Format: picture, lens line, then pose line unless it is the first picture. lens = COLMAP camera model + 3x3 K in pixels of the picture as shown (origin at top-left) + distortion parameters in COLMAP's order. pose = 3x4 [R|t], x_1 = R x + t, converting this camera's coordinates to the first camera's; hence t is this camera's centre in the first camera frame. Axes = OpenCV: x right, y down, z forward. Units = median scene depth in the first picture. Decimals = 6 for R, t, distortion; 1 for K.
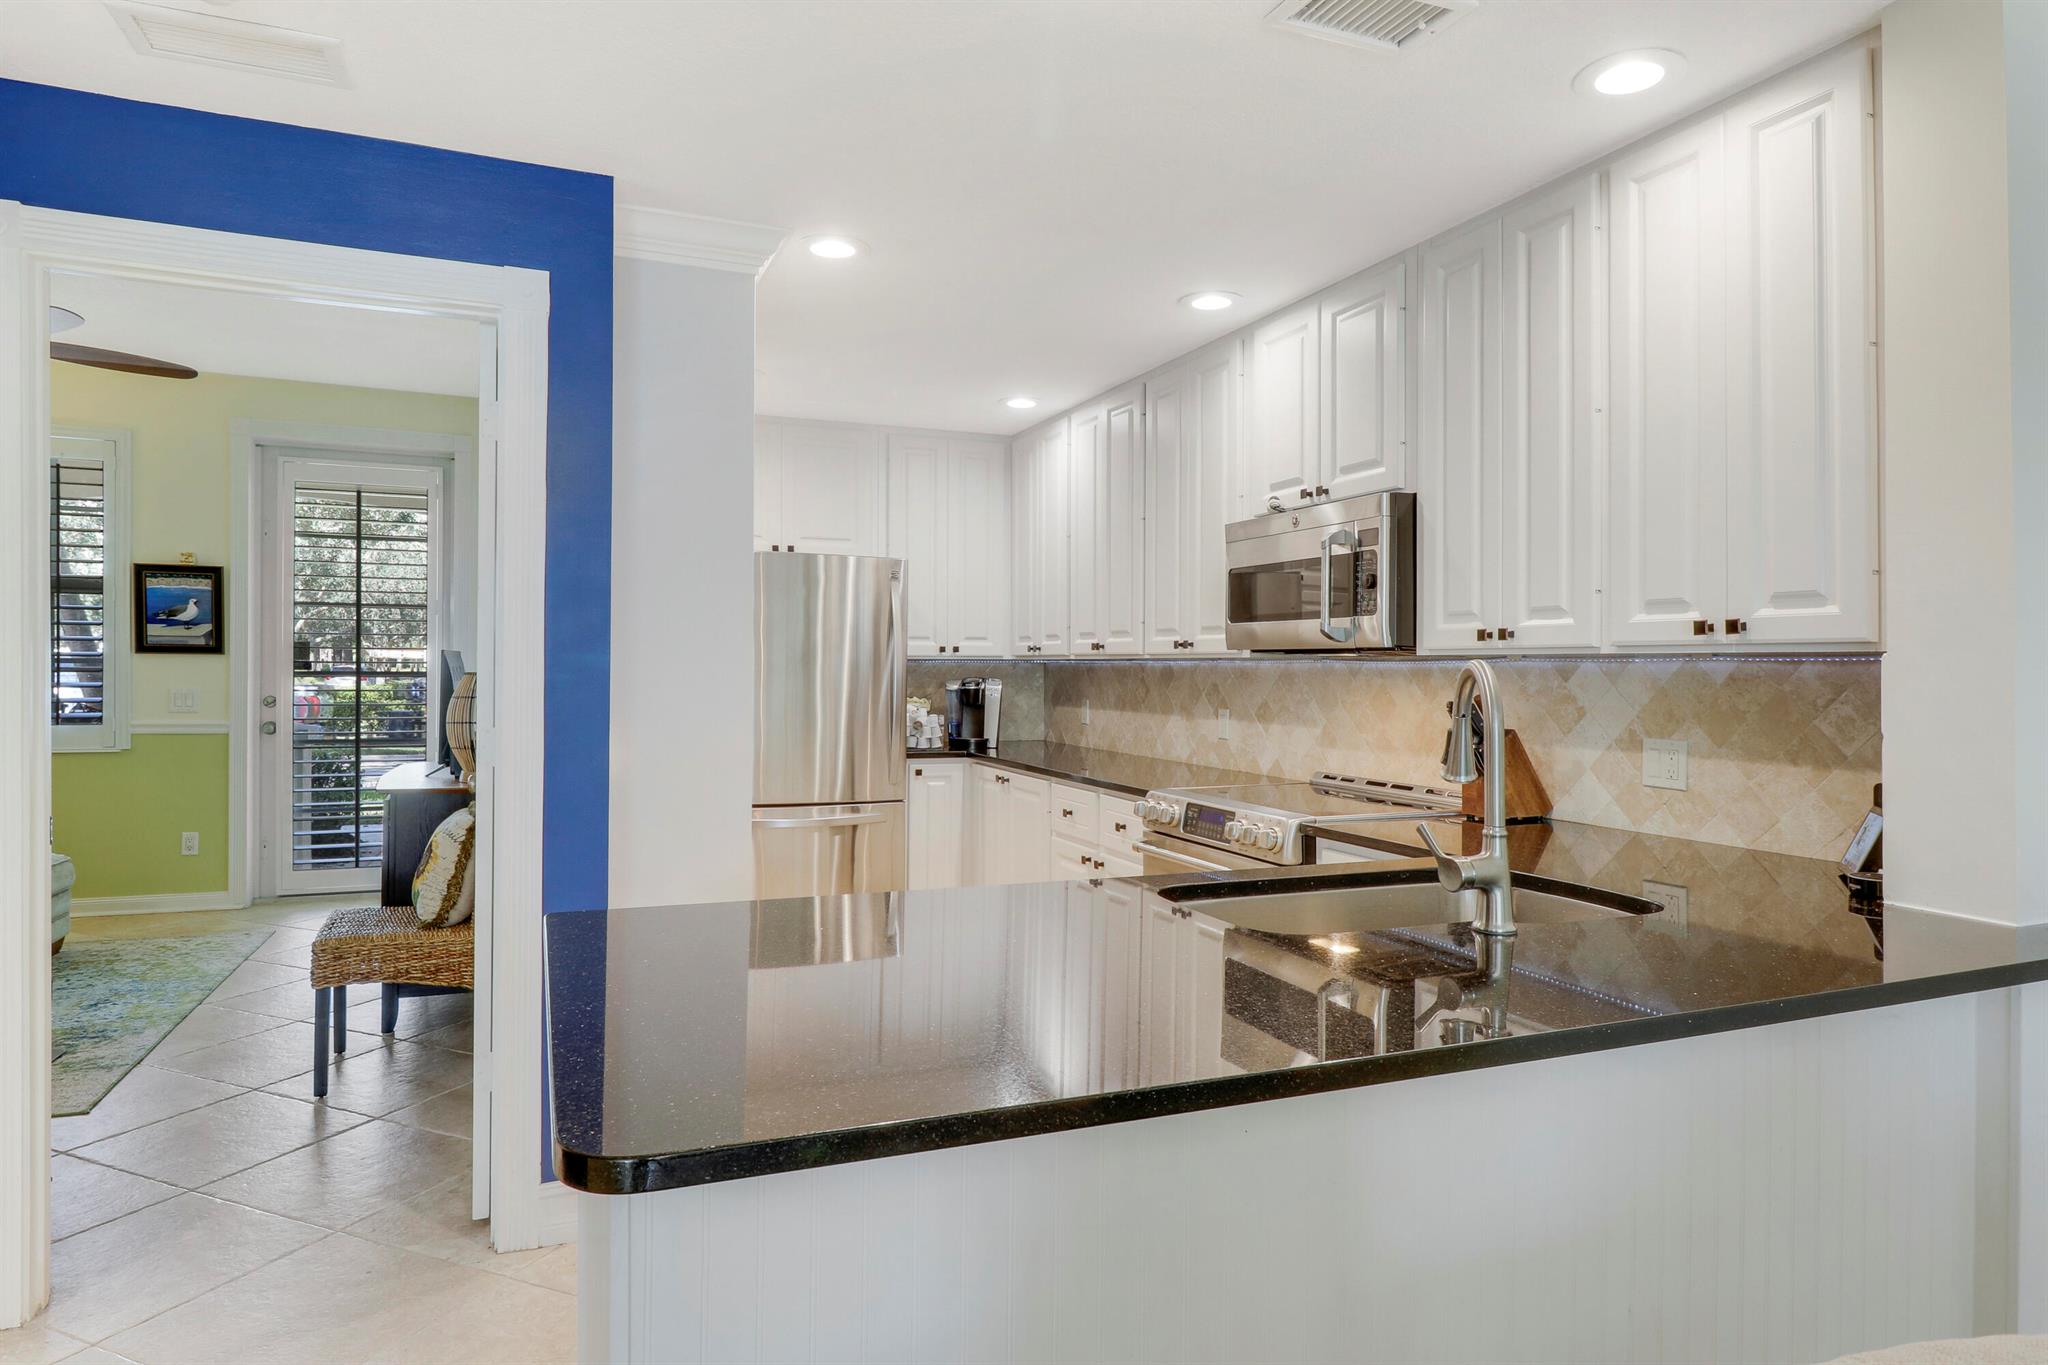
lens RADIAL K [[1173.0, 0, 1014.5], [0, 1173.0, 653.1], [0, 0, 1]] dist [0.018735, -0.031052]
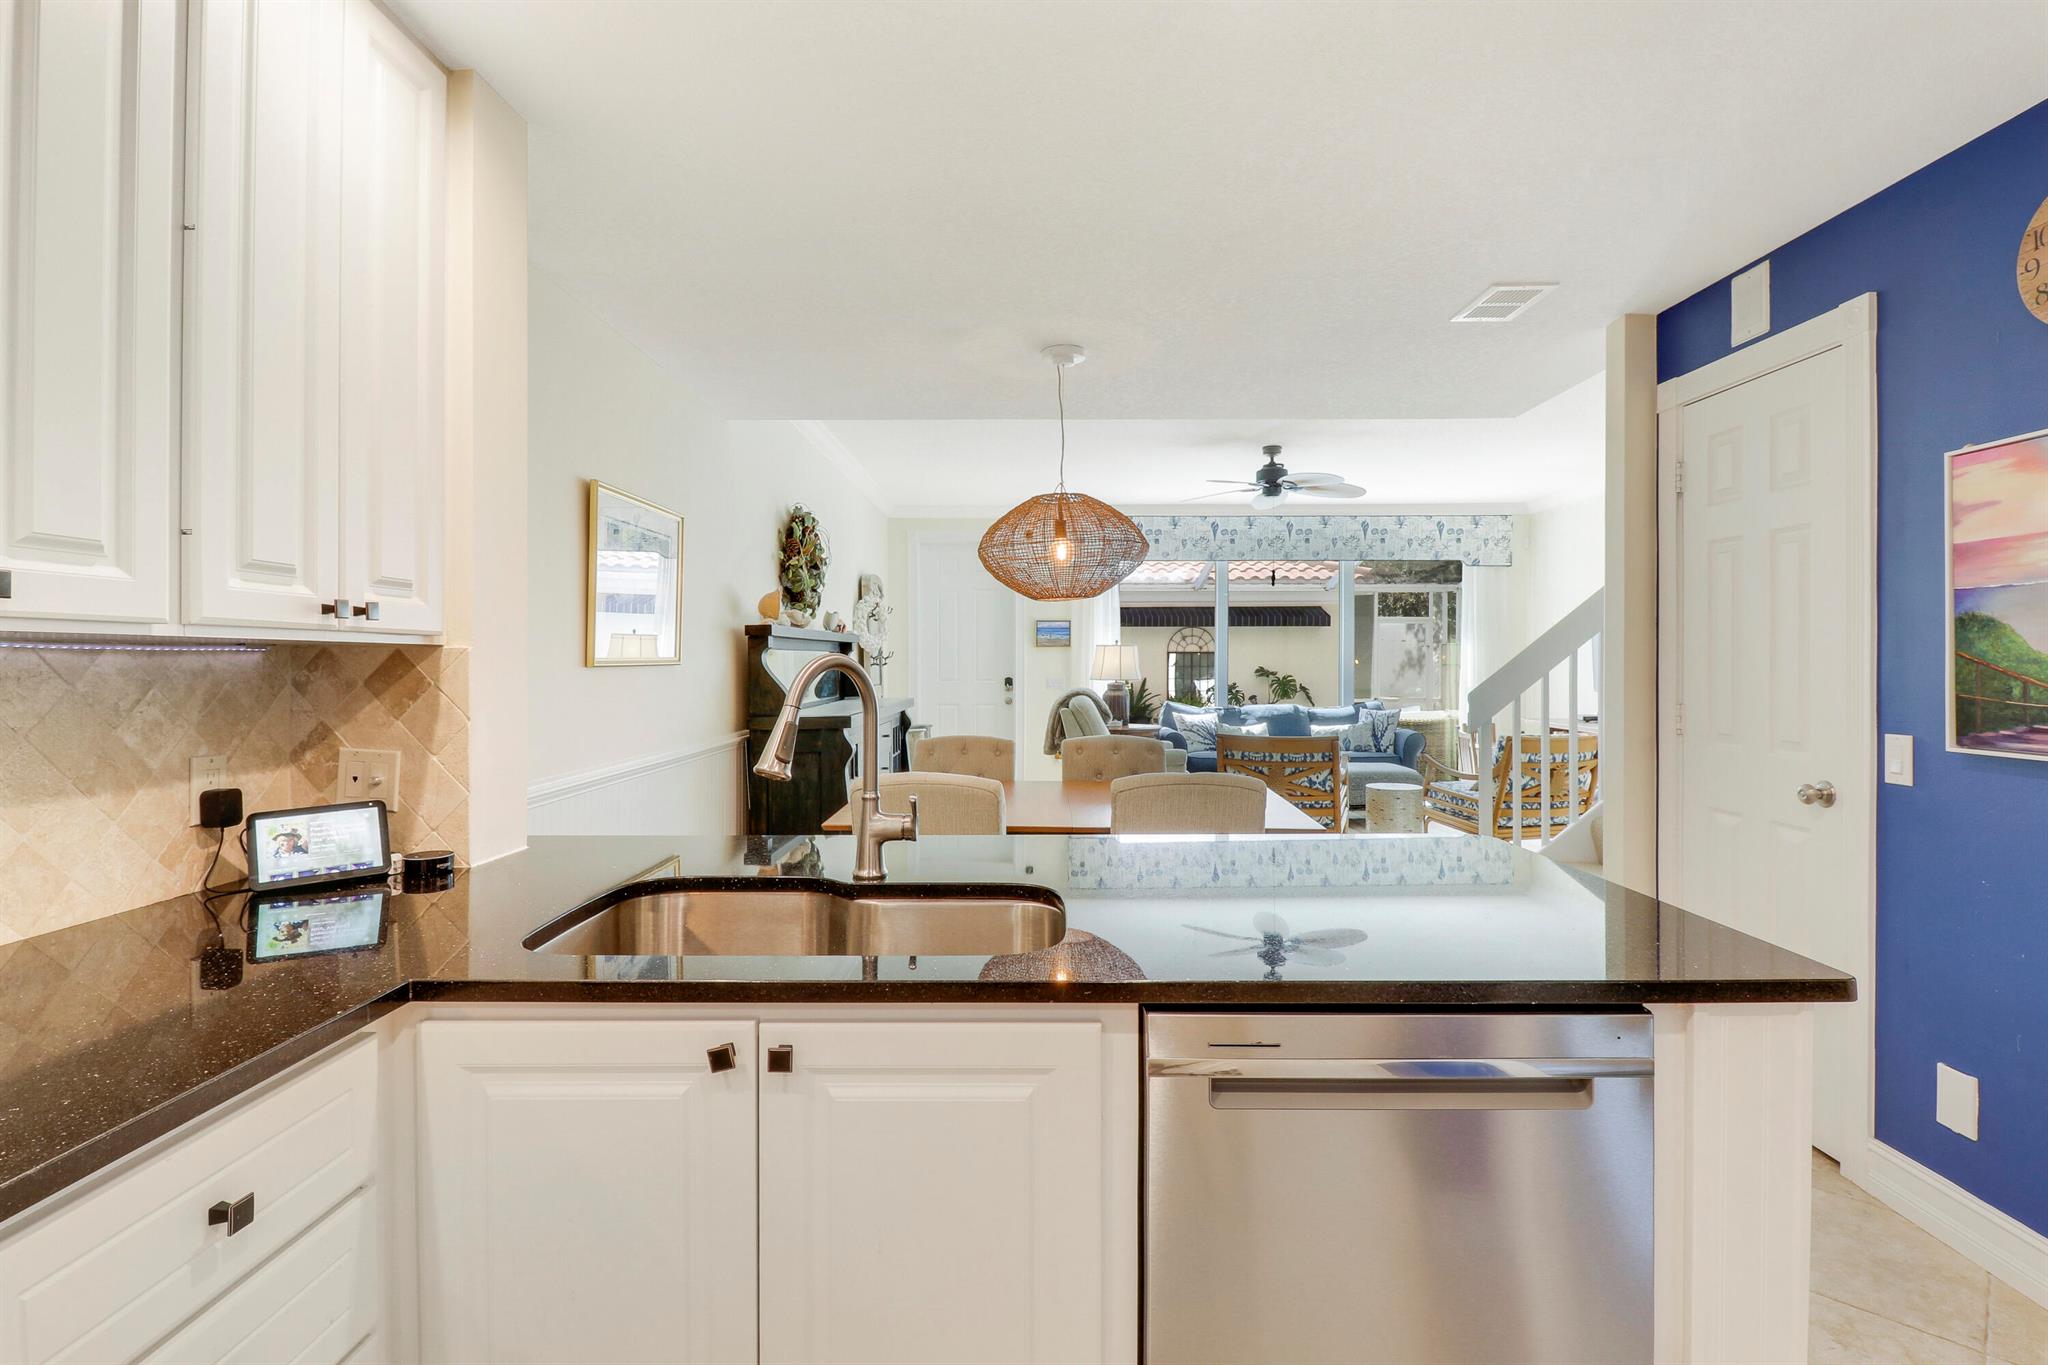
lens RADIAL K [[973.1, 0, 1027.0], [0, 973.1, 654.7], [0, 0, 1]] dist [0.005272, -0.013705]
pose [[-0.923640, -0.001354, 0.383259, -0.052858], [-0.008063, 0.999841, -0.015901, 0.008419], [-0.383177, -0.017777, -0.923504, 0.775151]]
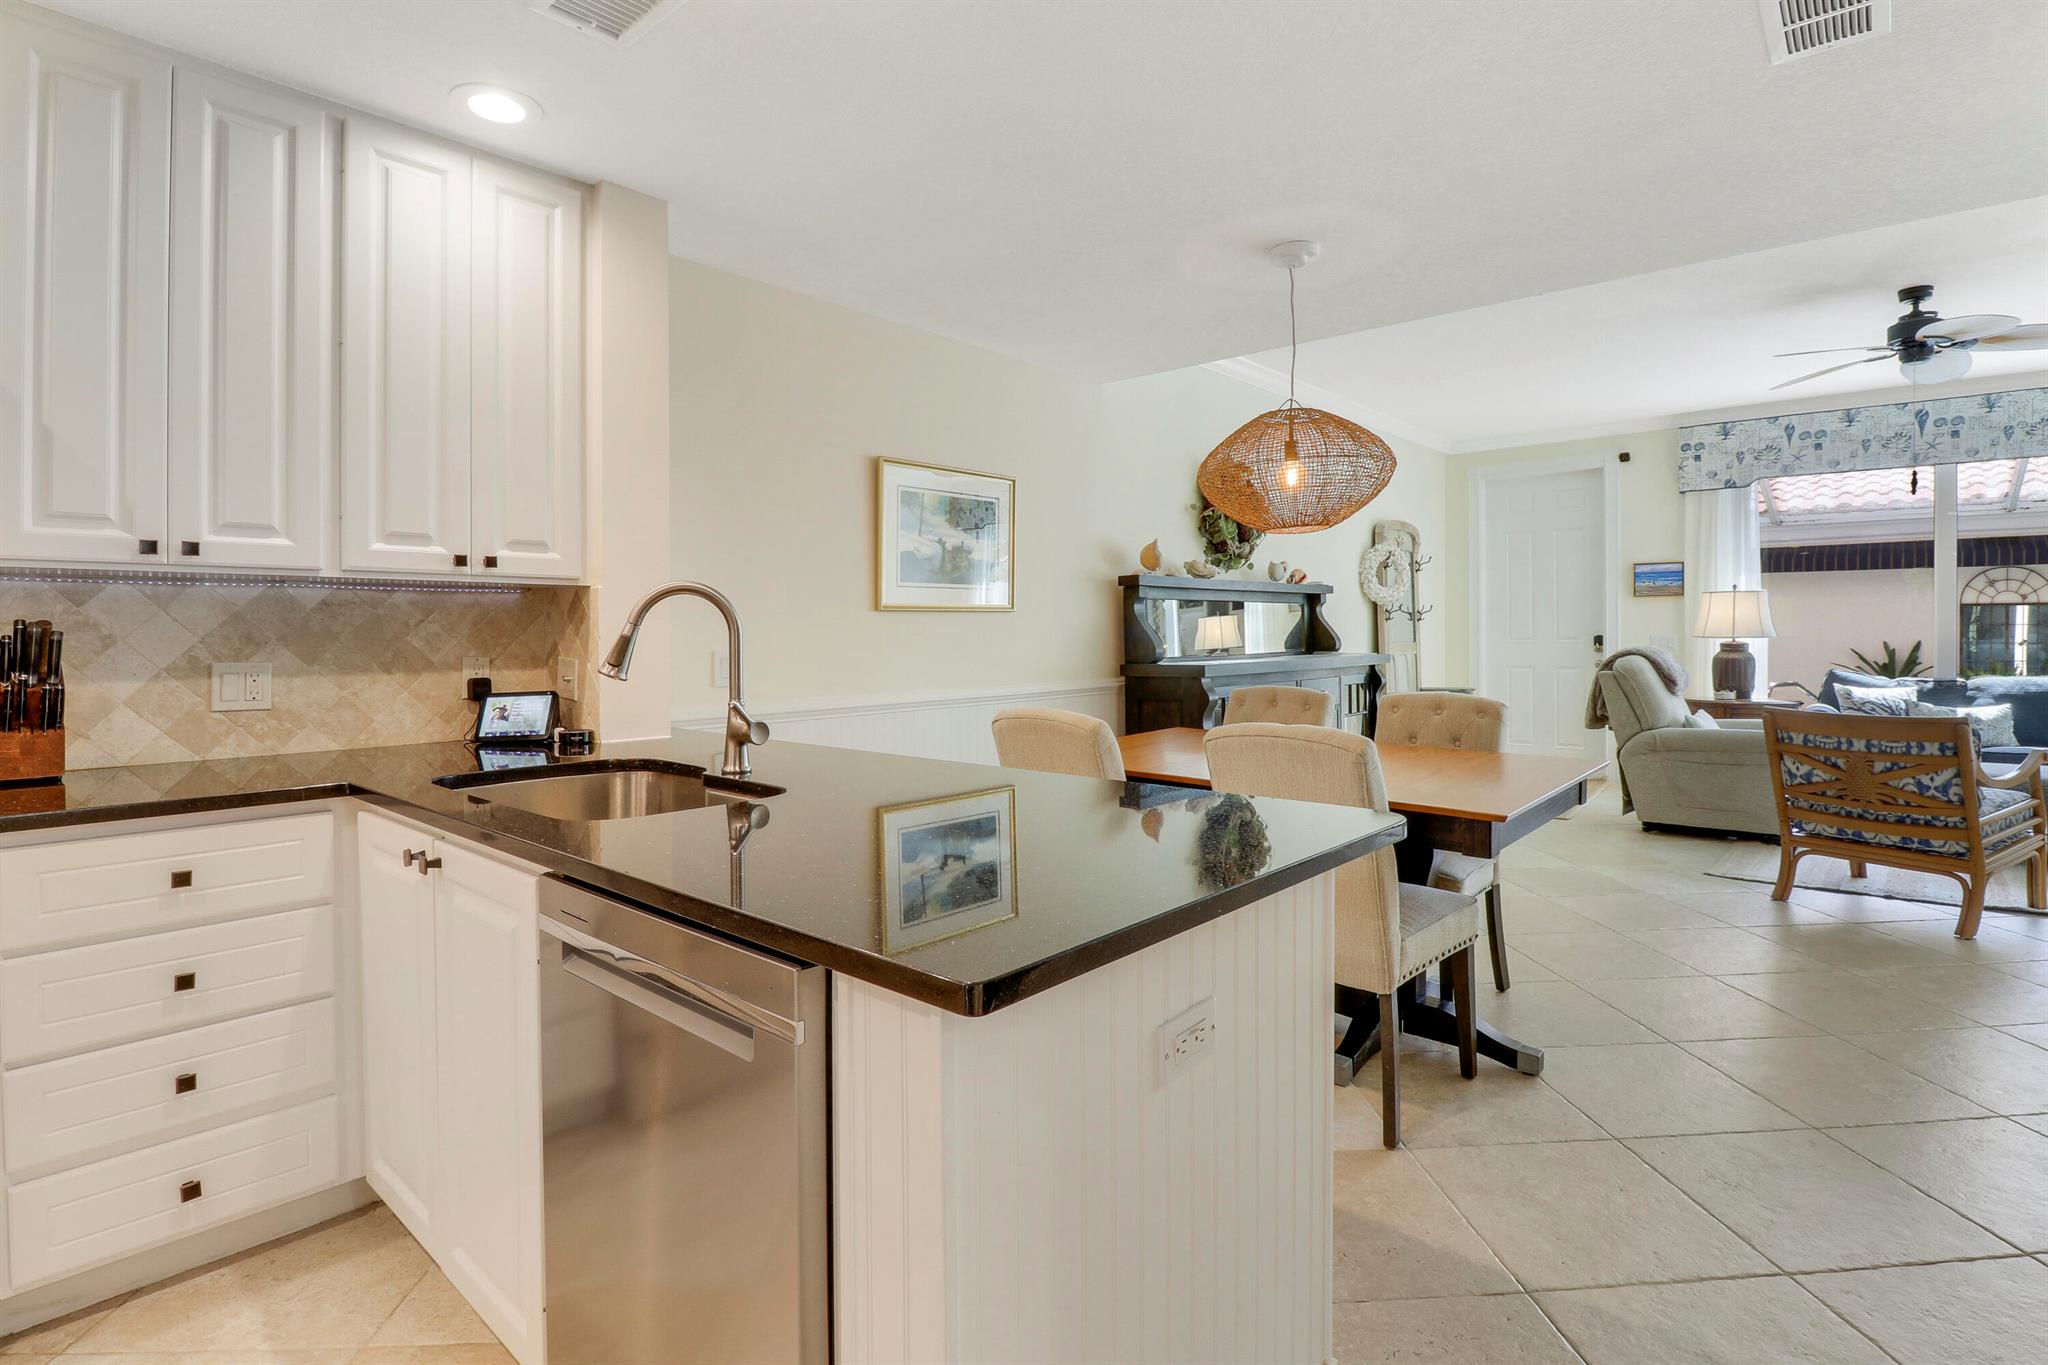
lens RADIAL K [[997.7, 0, 1047.6], [0, 997.7, 636.6], [0, 0, 1]] dist [0.005985, -0.016367]
pose [[-0.458376, -0.011332, 0.888686, -0.345860], [-0.009819, 0.999922, 0.007686, 0.024113], [-0.888704, -0.005203, -0.458452, 0.504796]]
